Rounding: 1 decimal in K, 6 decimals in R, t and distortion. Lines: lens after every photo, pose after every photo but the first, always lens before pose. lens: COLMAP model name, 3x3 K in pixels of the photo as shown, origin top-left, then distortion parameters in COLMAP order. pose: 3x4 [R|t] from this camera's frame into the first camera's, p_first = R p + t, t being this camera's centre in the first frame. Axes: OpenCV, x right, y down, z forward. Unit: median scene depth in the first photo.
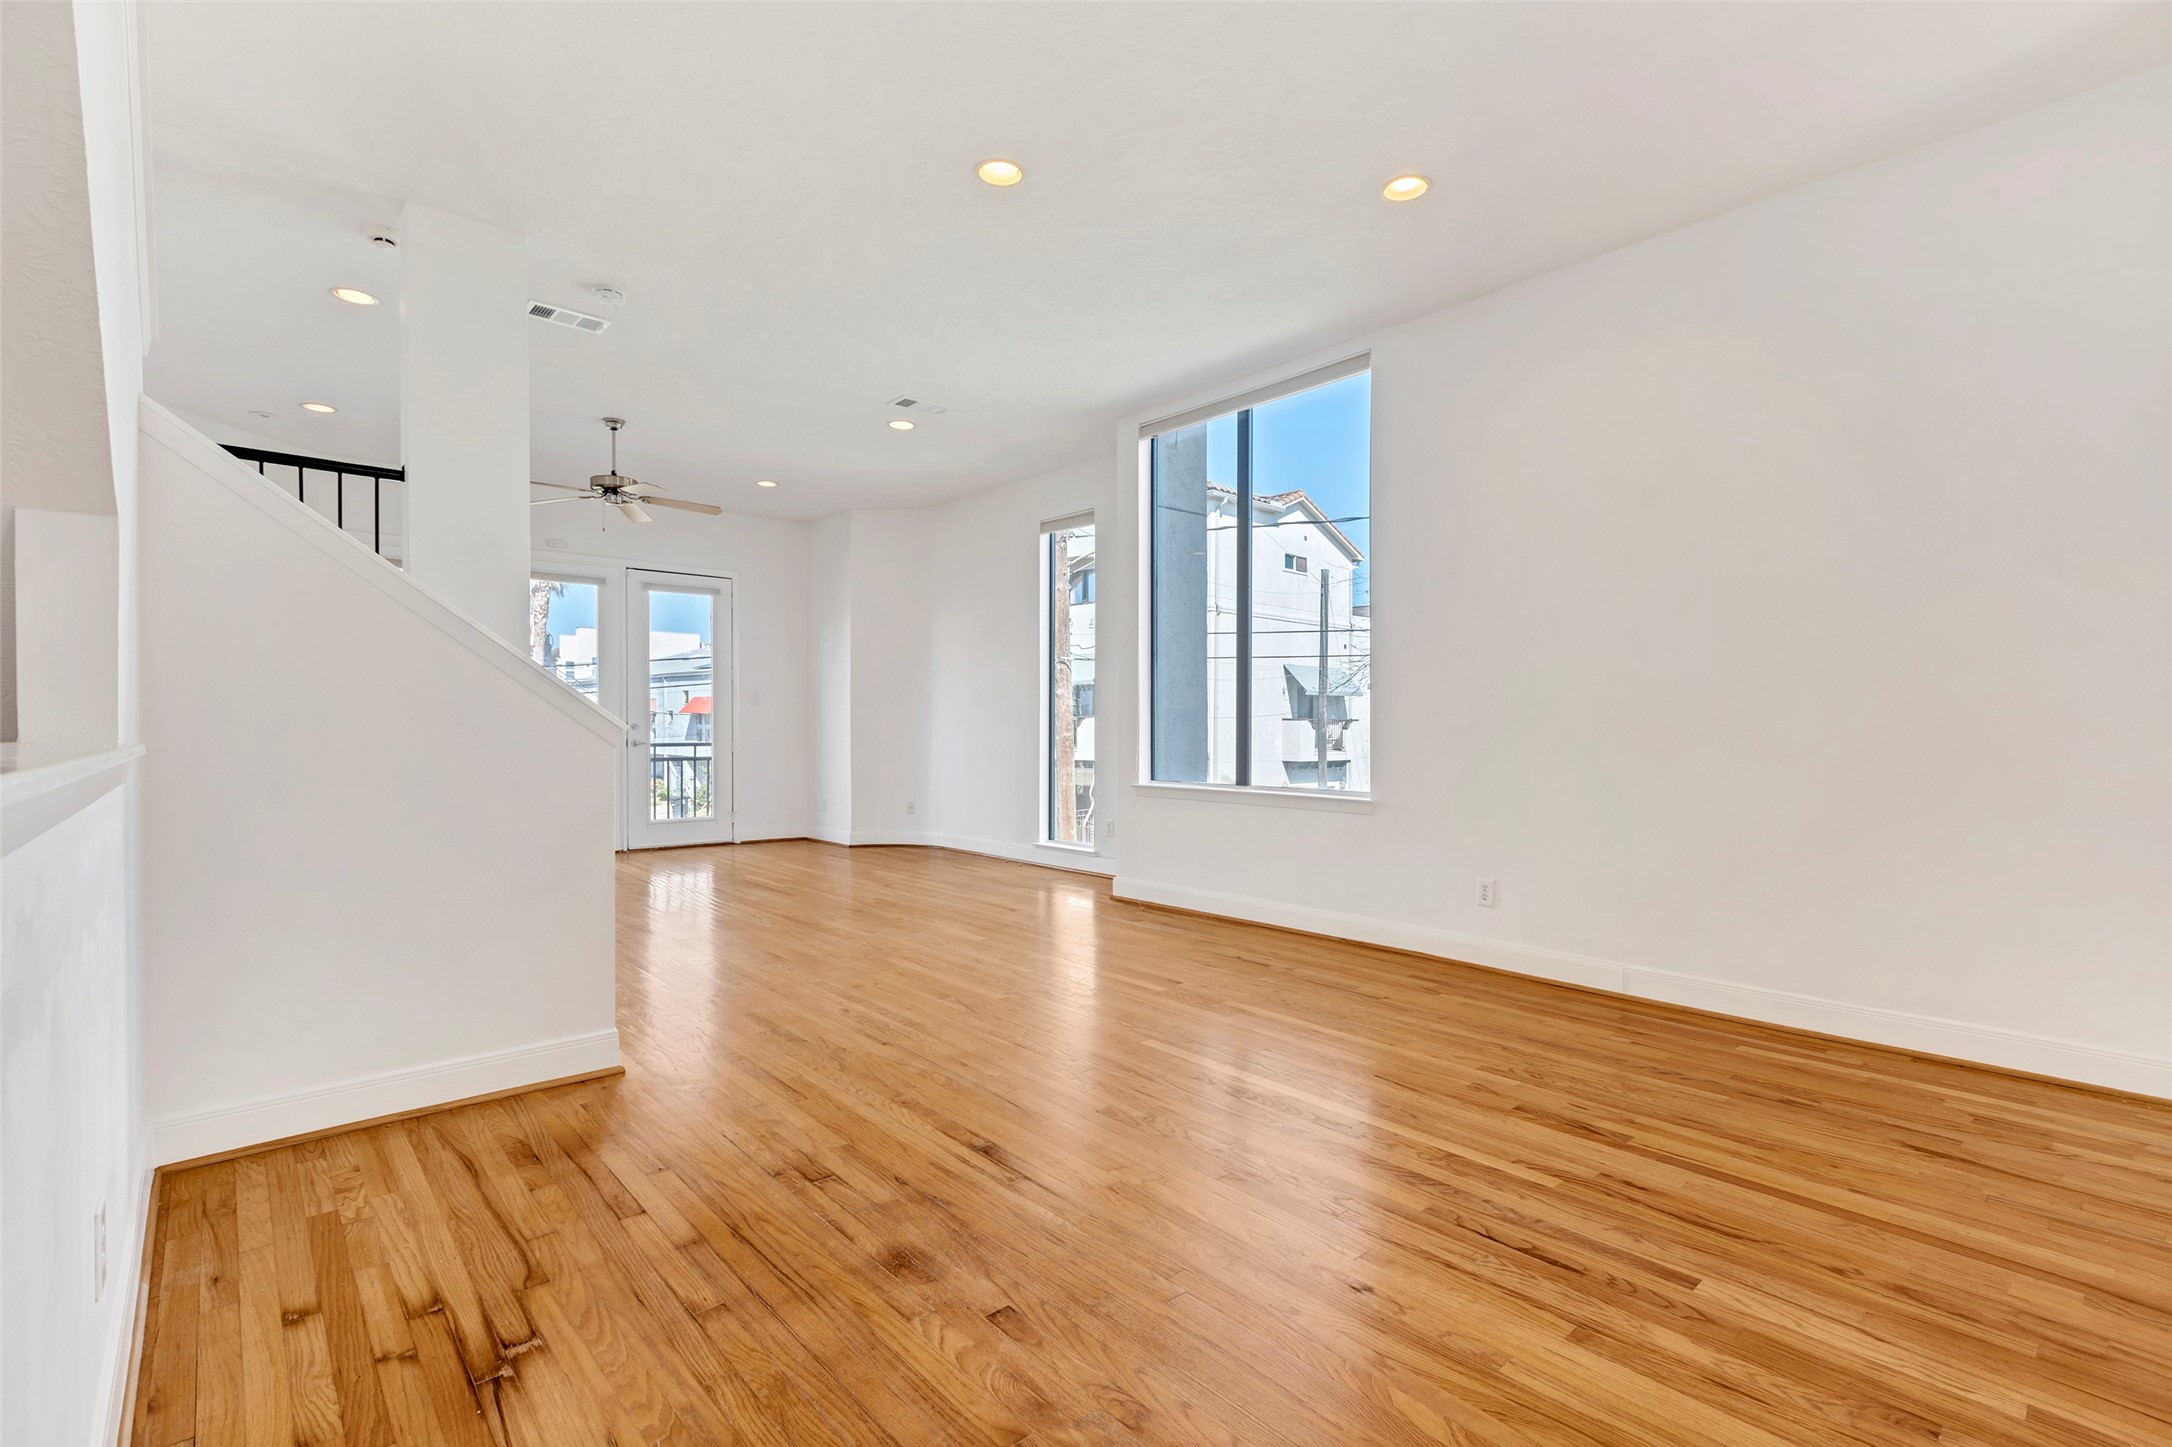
lens RADIAL K [[1002.7, 0, 1093.1], [0, 1002.7, 730.0], [0, 0, 1]] dist [0.002818, 0.000566]
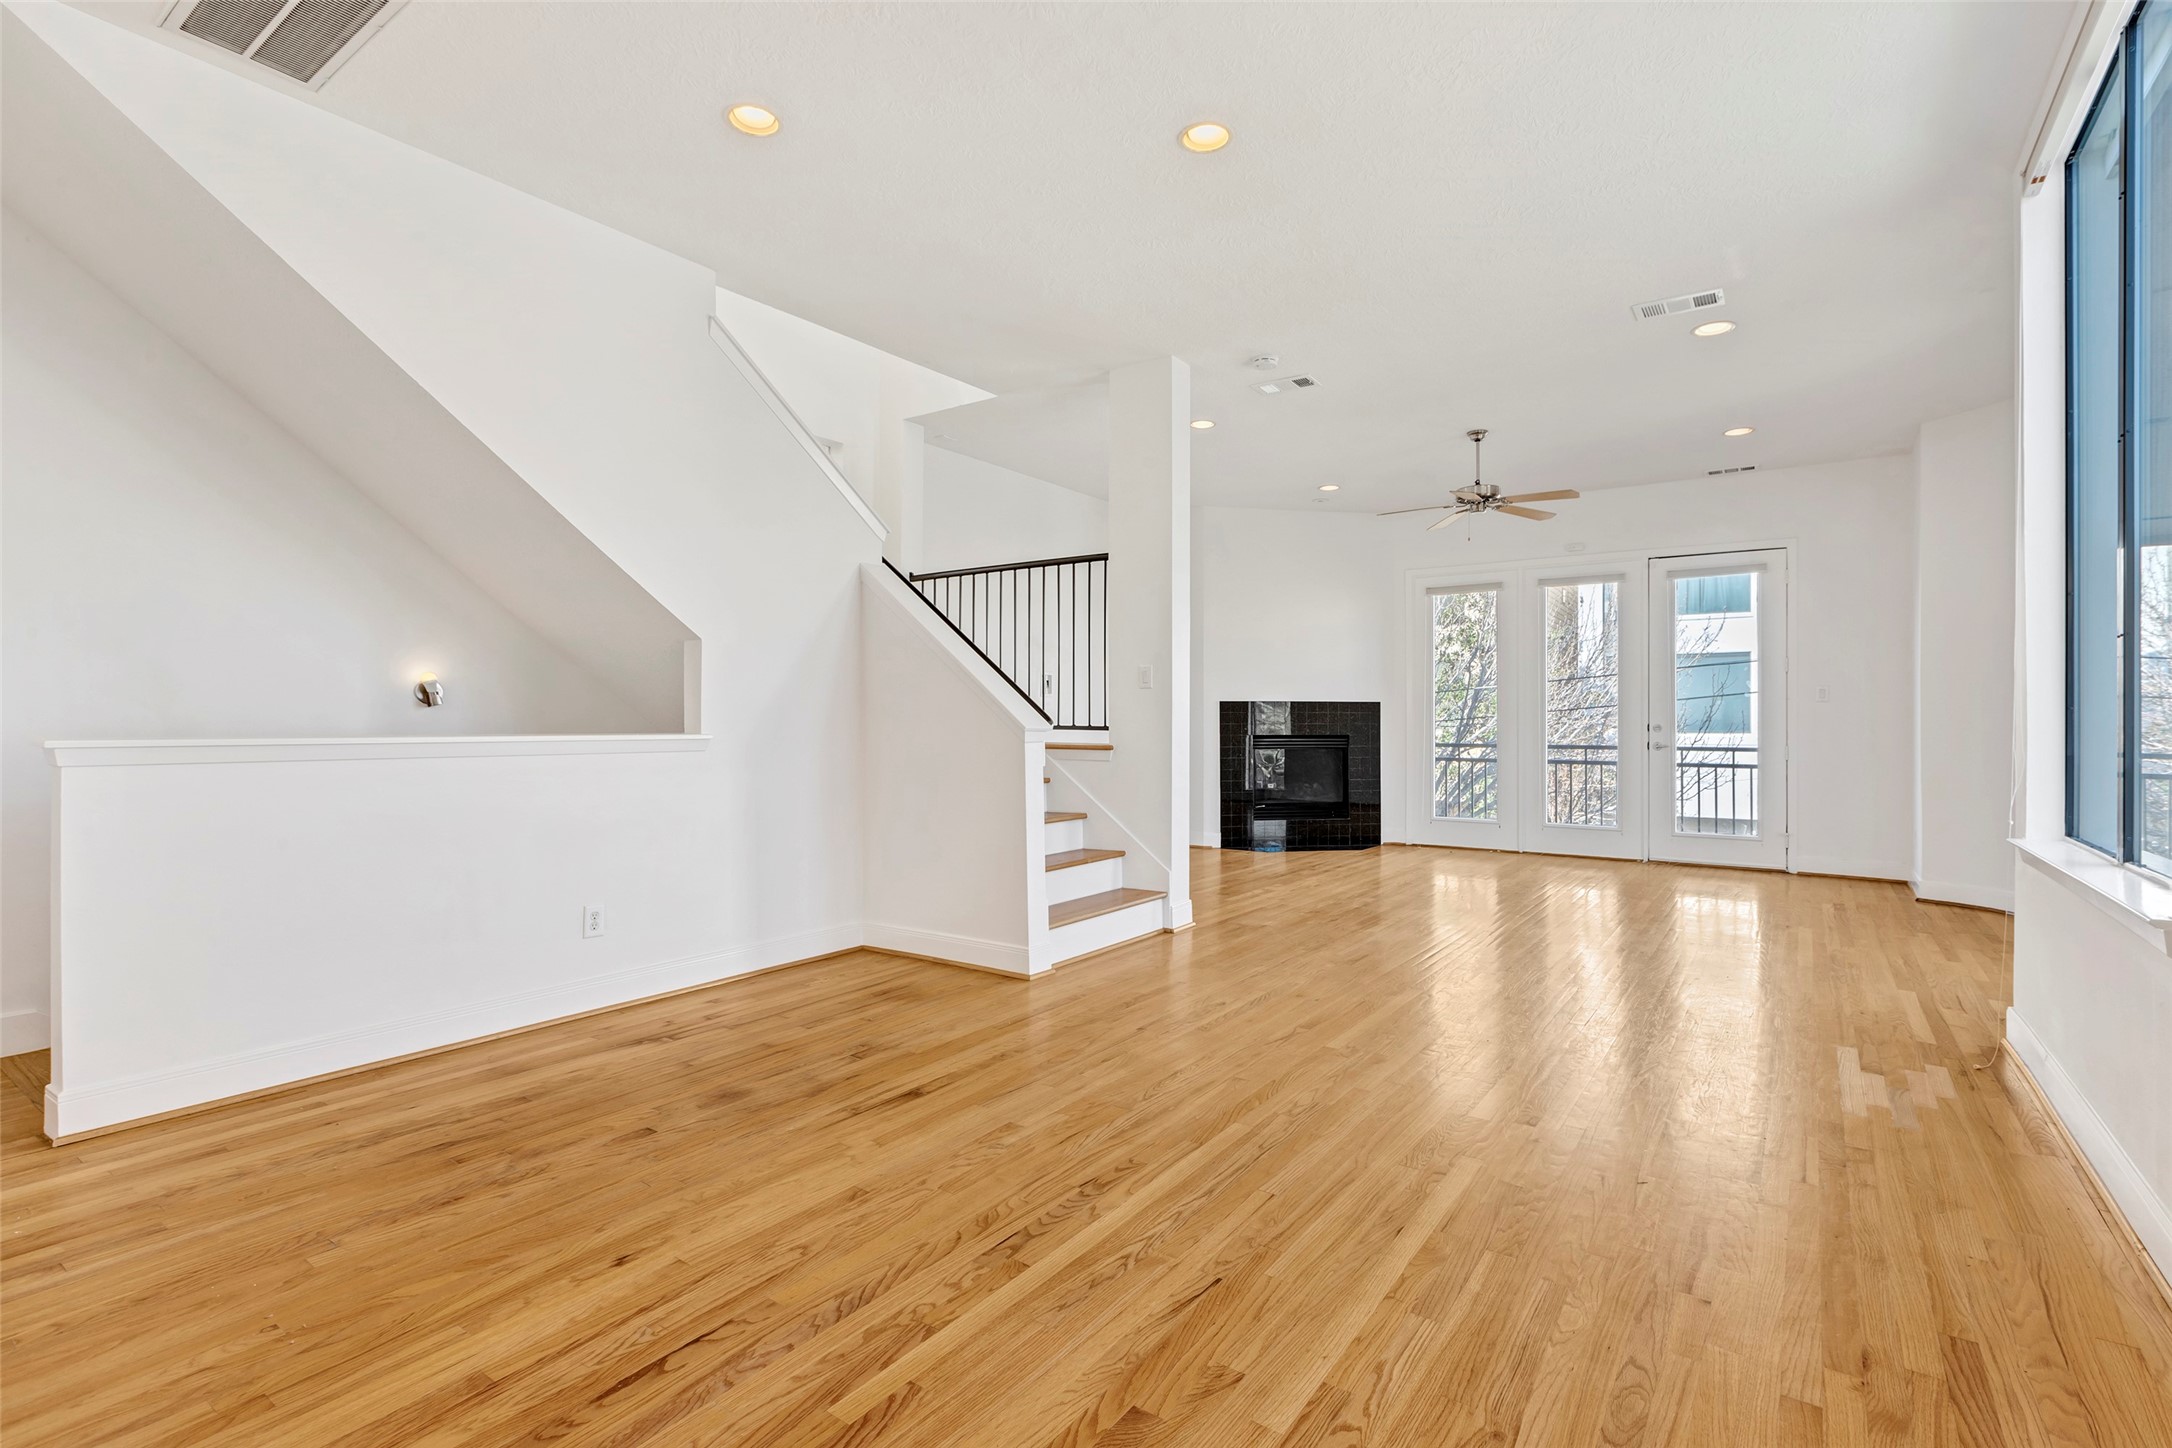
lens RADIAL K [[1002.7, 0, 1094.9], [0, 1002.7, 713.5], [0, 0, 1]] dist [0.002818, 0.000566]
pose [[0.231207, -0.008762, -0.972865, 0.839091], [-0.007625, 0.999912, -0.010818, -0.007531], [0.972875, 0.009920, 0.231120, 0.730287]]
